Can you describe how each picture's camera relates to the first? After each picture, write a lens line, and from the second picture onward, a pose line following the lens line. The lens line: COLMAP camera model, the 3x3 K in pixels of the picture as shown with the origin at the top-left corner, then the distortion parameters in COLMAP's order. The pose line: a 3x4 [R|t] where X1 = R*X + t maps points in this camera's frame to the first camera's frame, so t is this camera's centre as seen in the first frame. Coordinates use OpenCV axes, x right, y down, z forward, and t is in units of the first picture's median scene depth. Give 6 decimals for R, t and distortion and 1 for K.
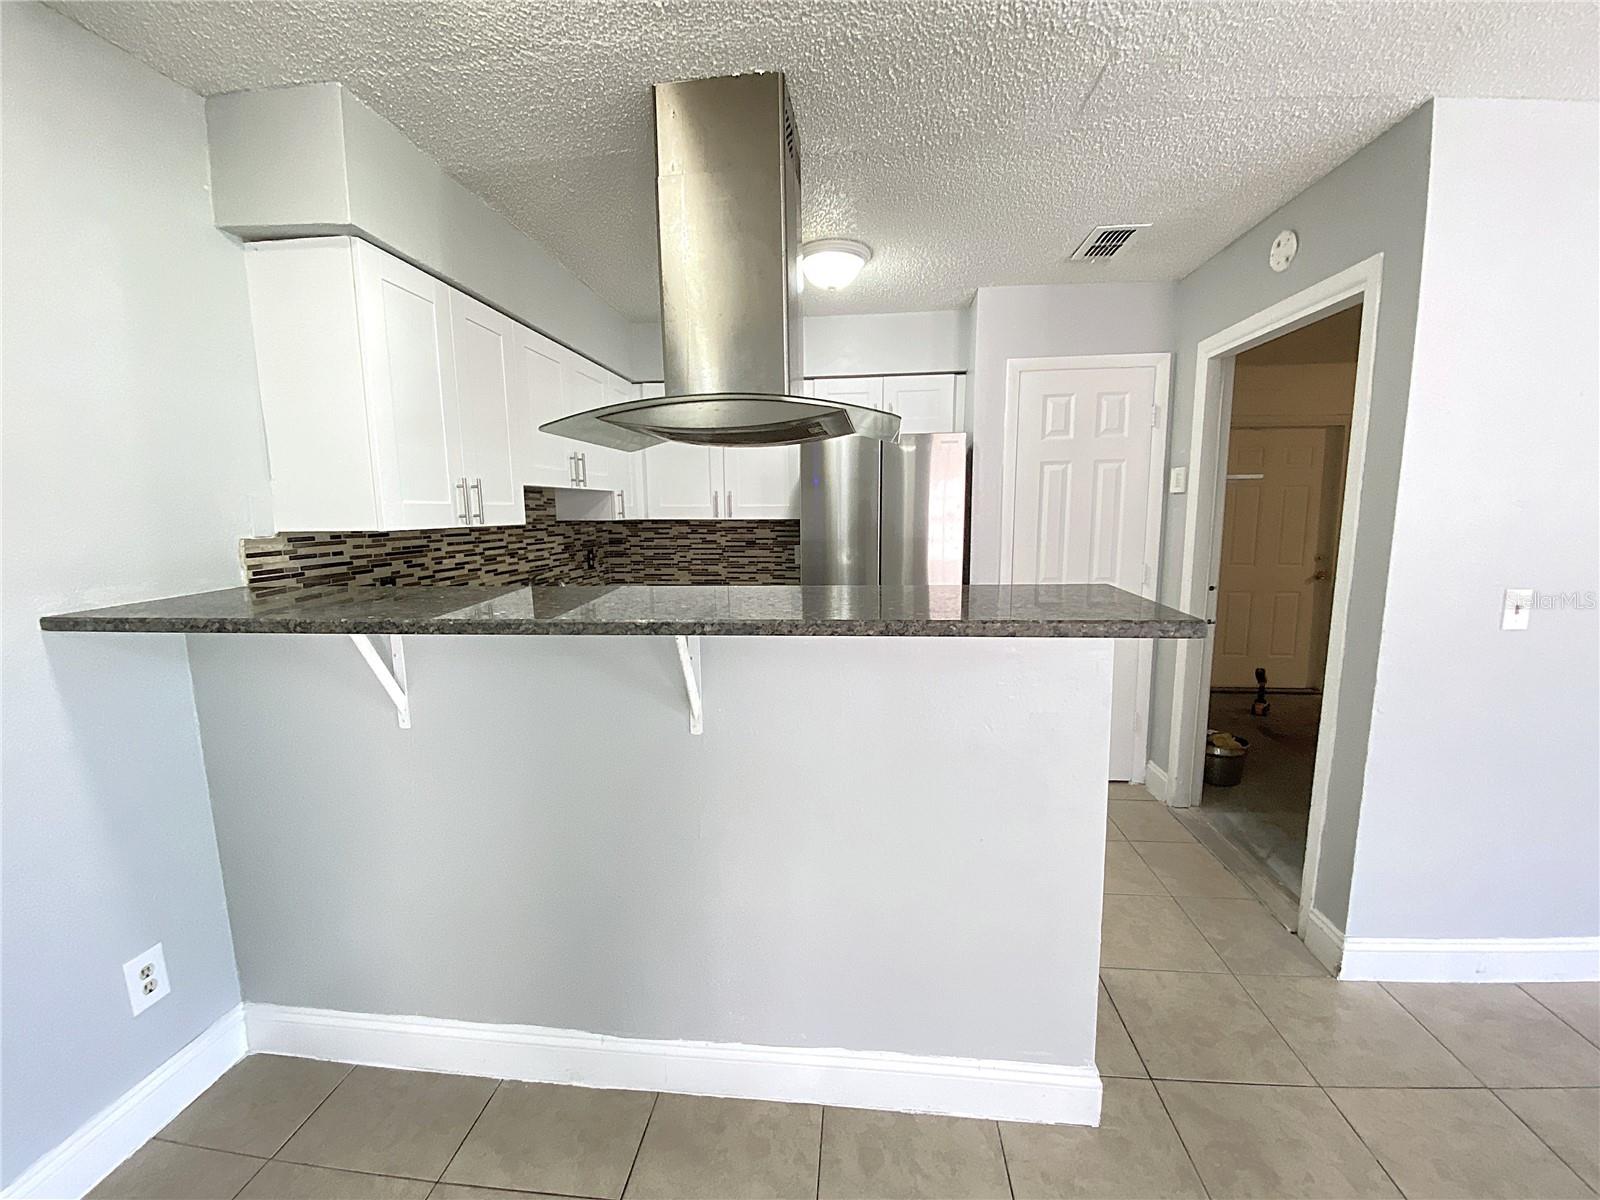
lens RADIAL K [[643.5, 0, 799.0], [0, 643.5, 603.4], [0, 0, 1]] dist [0.010978, -0.000273]
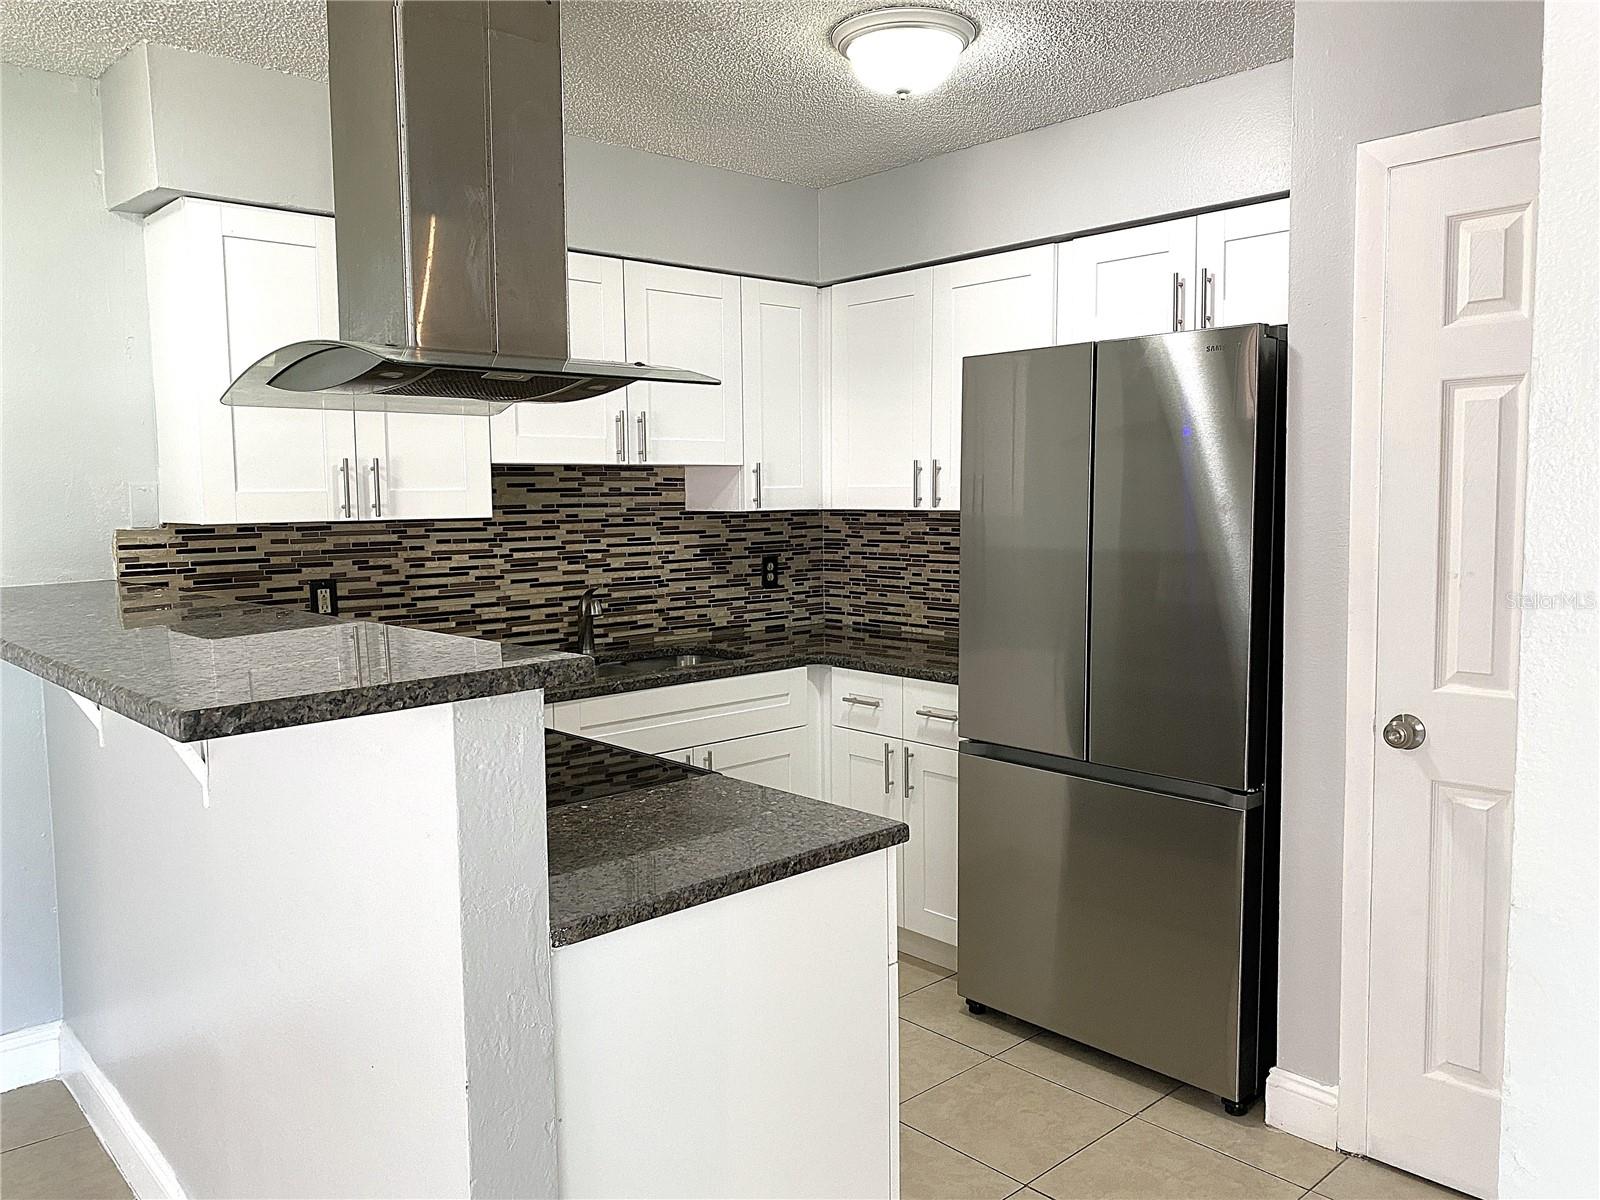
lens RADIAL K [[1215.6, 0, 802.8], [0, 1215.6, 605.5], [0, 0, 1]] dist [0.051415, 0.000743]
pose [[0.756346, 0.062440, -0.651185, 0.673480], [-0.090649, 0.995835, -0.009801, -0.038822], [0.647861, 0.066443, 0.758856, 0.180008]]
